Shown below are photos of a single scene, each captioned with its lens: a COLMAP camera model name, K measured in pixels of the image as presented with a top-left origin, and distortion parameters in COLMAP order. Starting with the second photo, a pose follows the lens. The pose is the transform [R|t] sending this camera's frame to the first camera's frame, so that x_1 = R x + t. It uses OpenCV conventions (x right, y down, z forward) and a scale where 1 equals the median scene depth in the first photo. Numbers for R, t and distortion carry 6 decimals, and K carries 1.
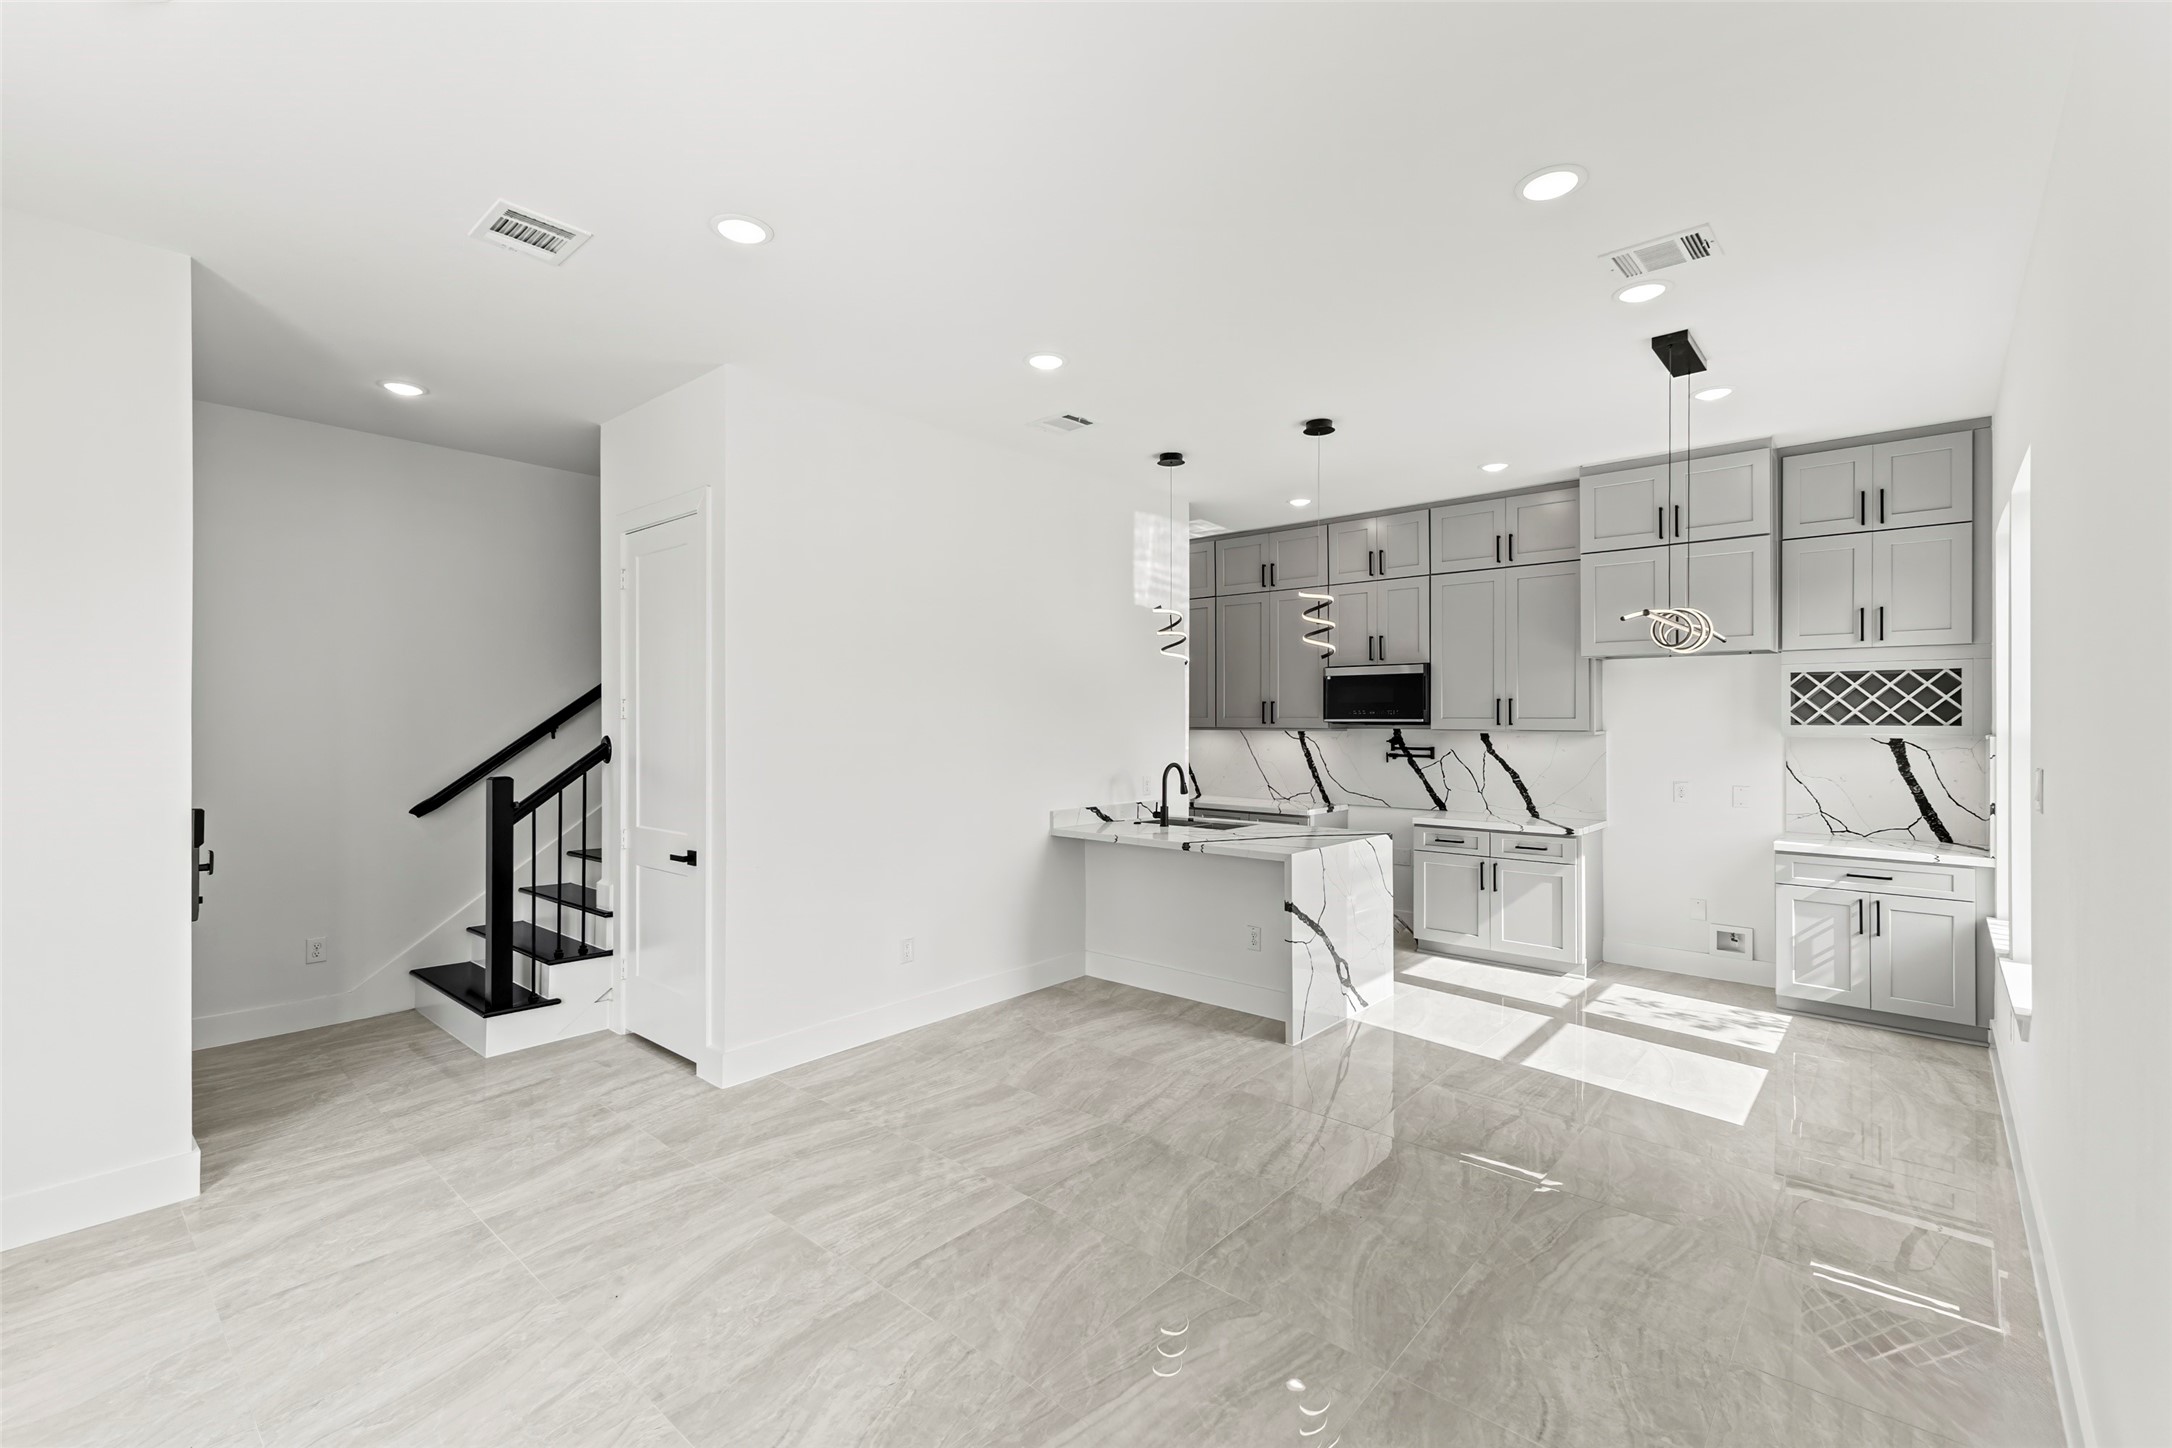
lens RADIAL K [[943.4, 0, 1073.7], [0, 943.4, 716.1], [0, 0, 1]] dist [0.007006, -0.003989]
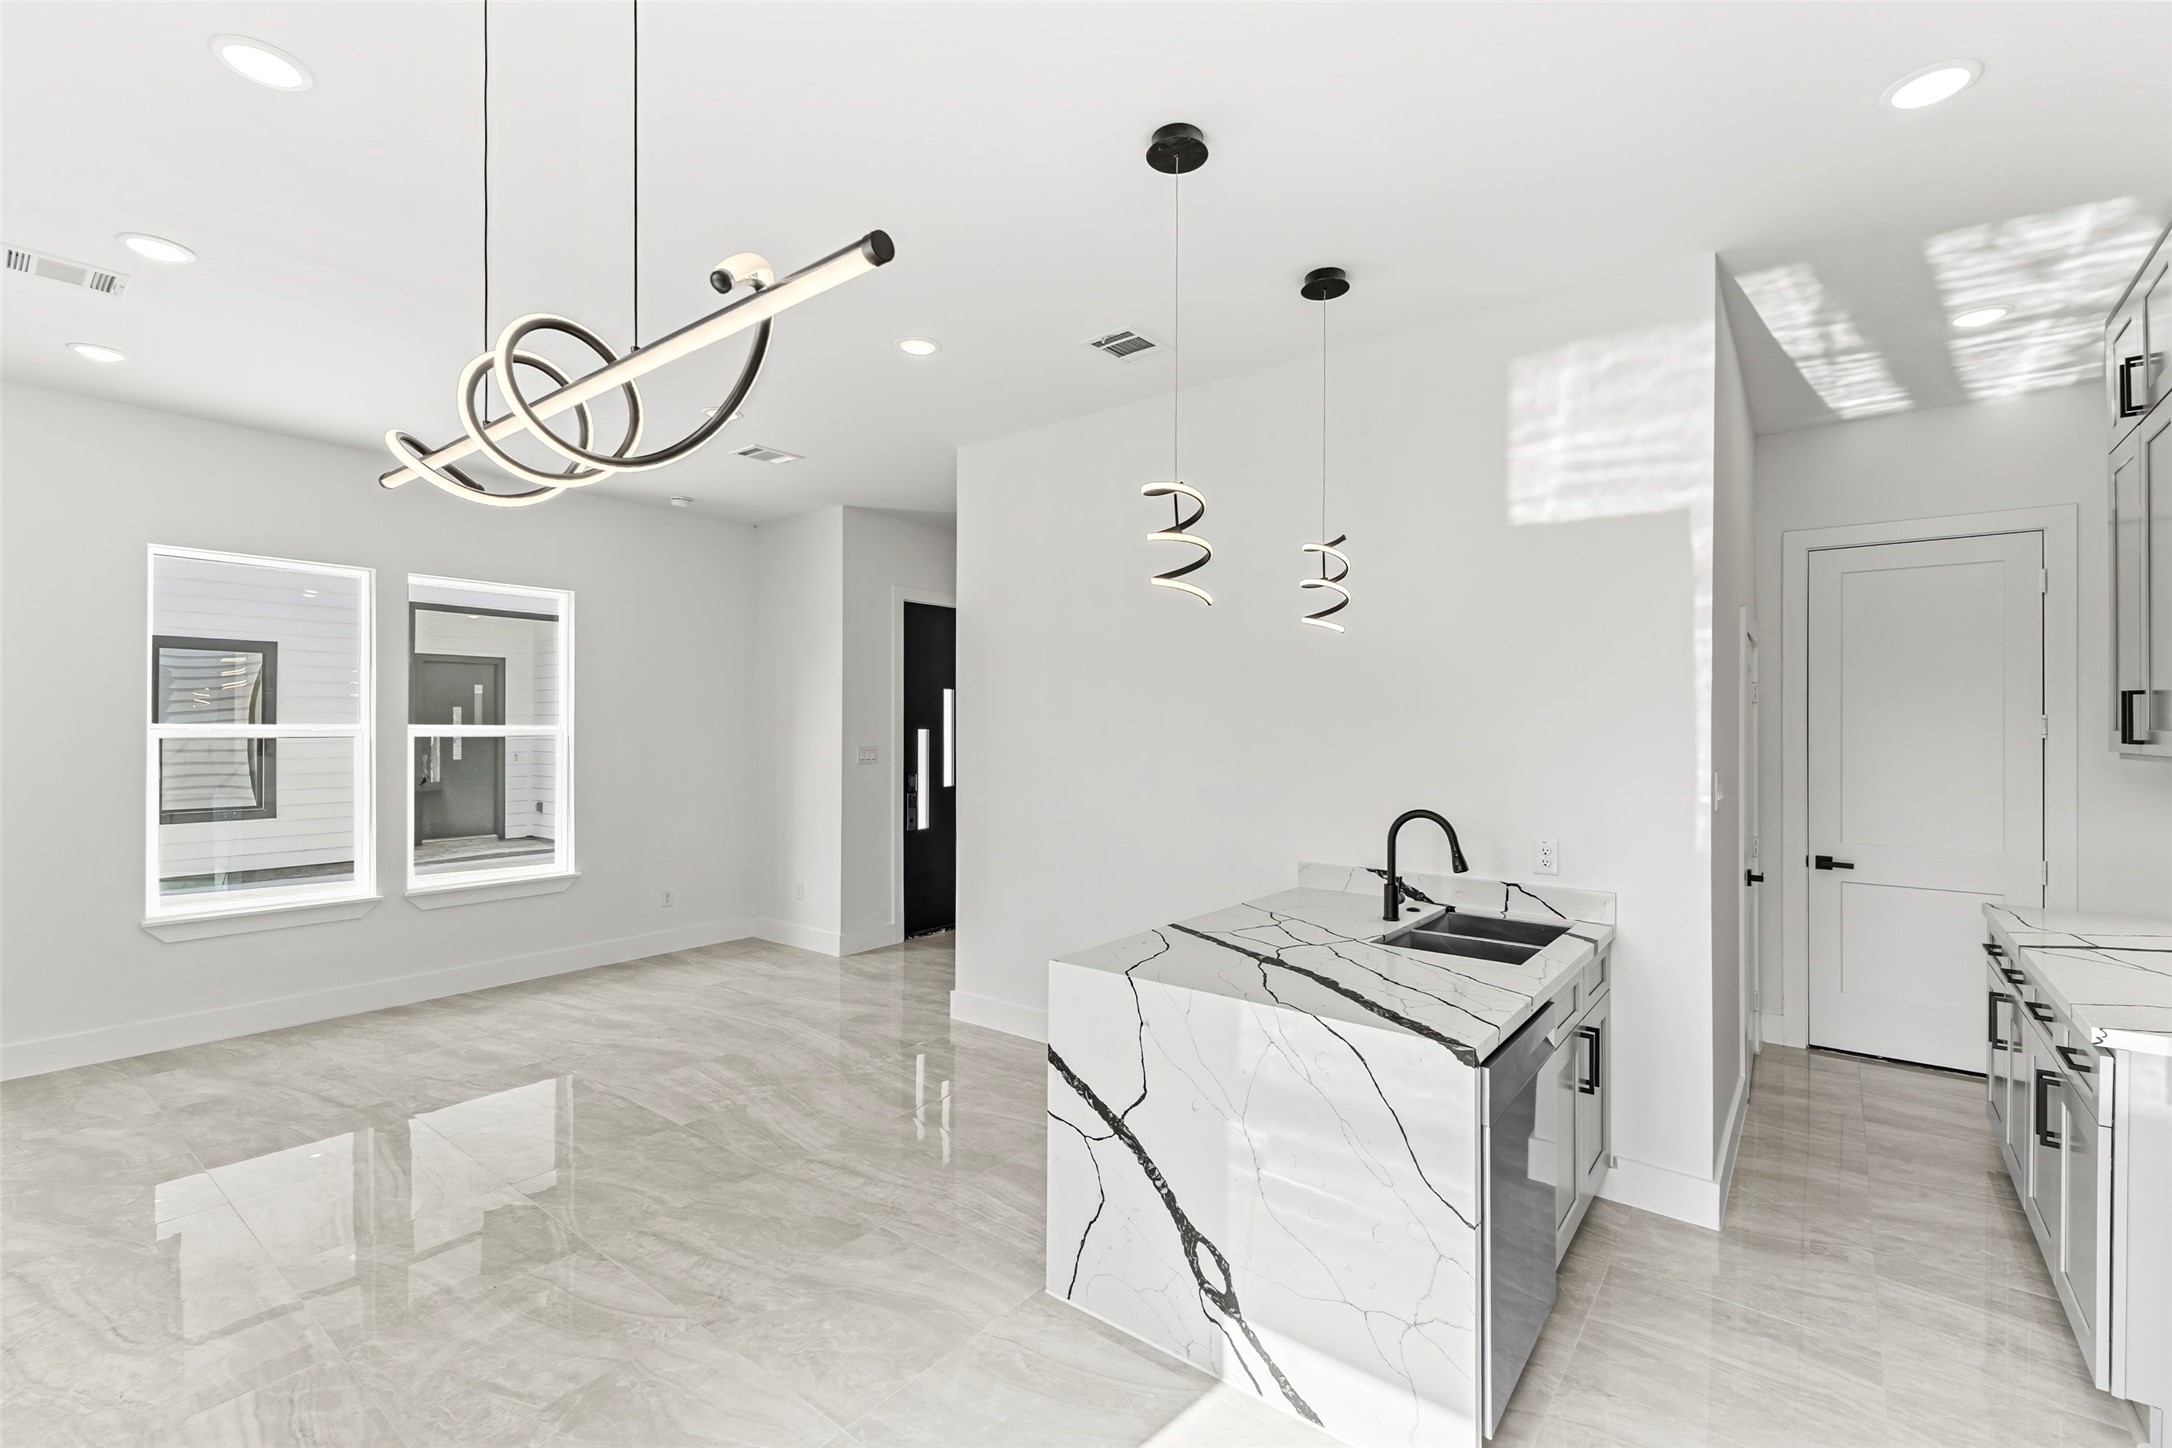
lens RADIAL K [[943.4, 0, 1091.5], [0, 943.4, 731.8], [0, 0, 1]] dist [0.007006, -0.003989]
pose [[0.068562, 0.007352, -0.997620, 0.723848], [-0.002492, 0.999971, 0.007198, 0.002843], [0.997644, 0.001992, 0.068578, 0.885138]]
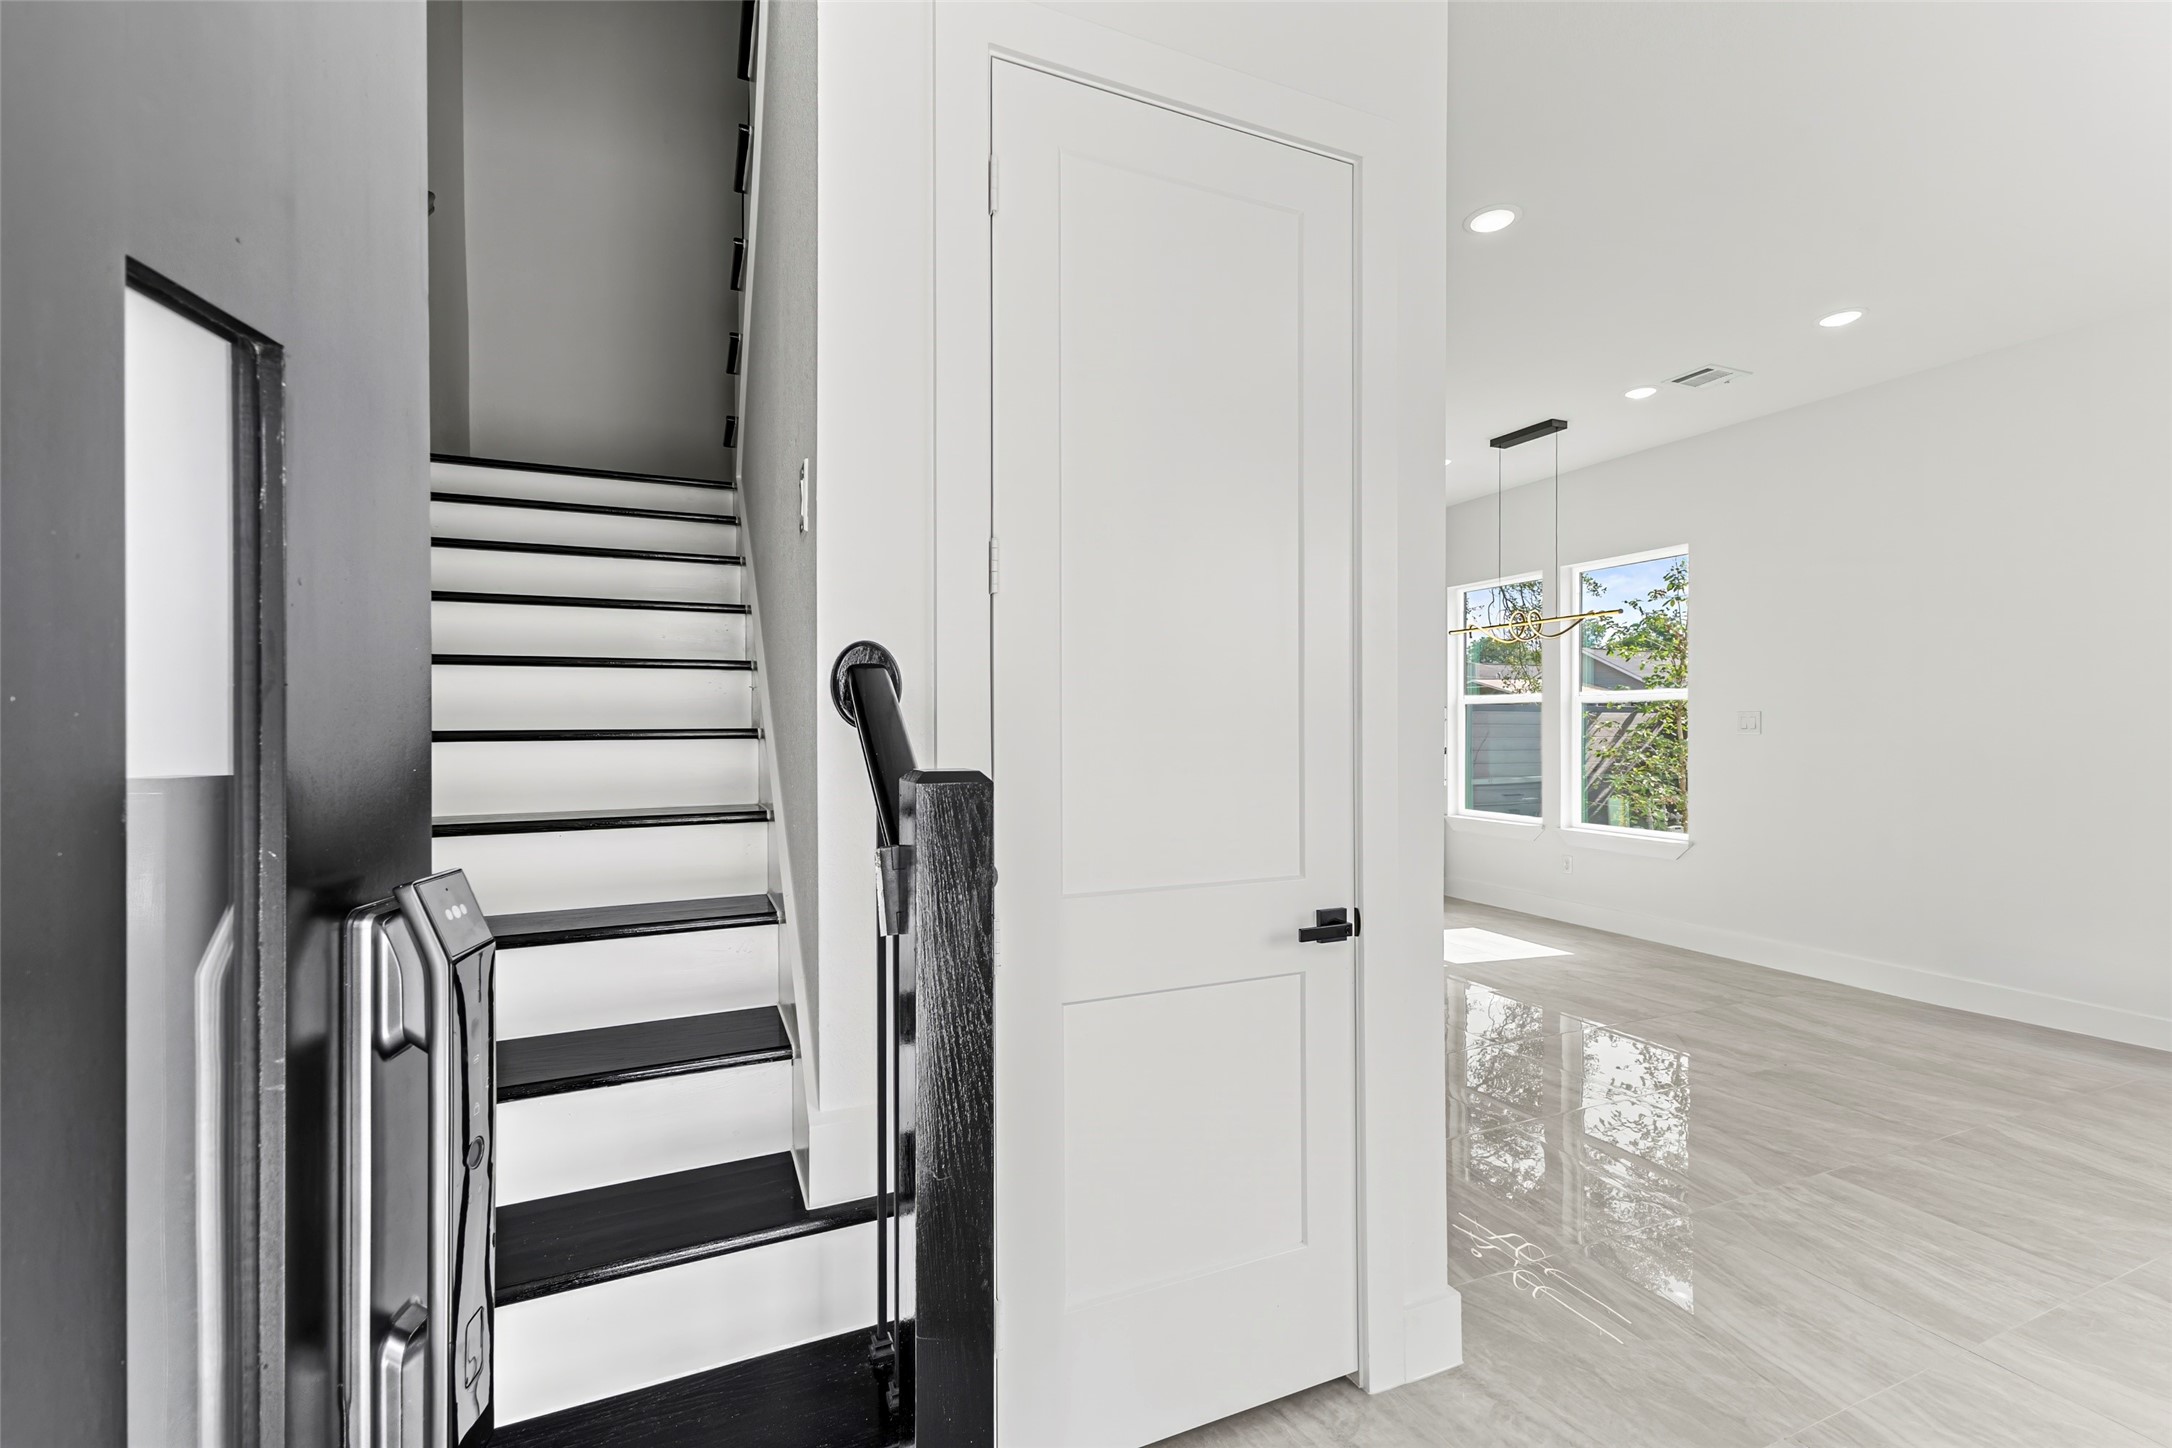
lens RADIAL K [[943.4, 0, 1064.9], [0, 943.4, 719.2], [0, 0, 1]] dist [0.007006, -0.003989]
pose [[0.430337, 0.006402, 0.902645, -0.737063], [0.003158, 0.999958, -0.008598, 0.047136], [-0.902663, 0.006550, 0.430299, 0.782526]]
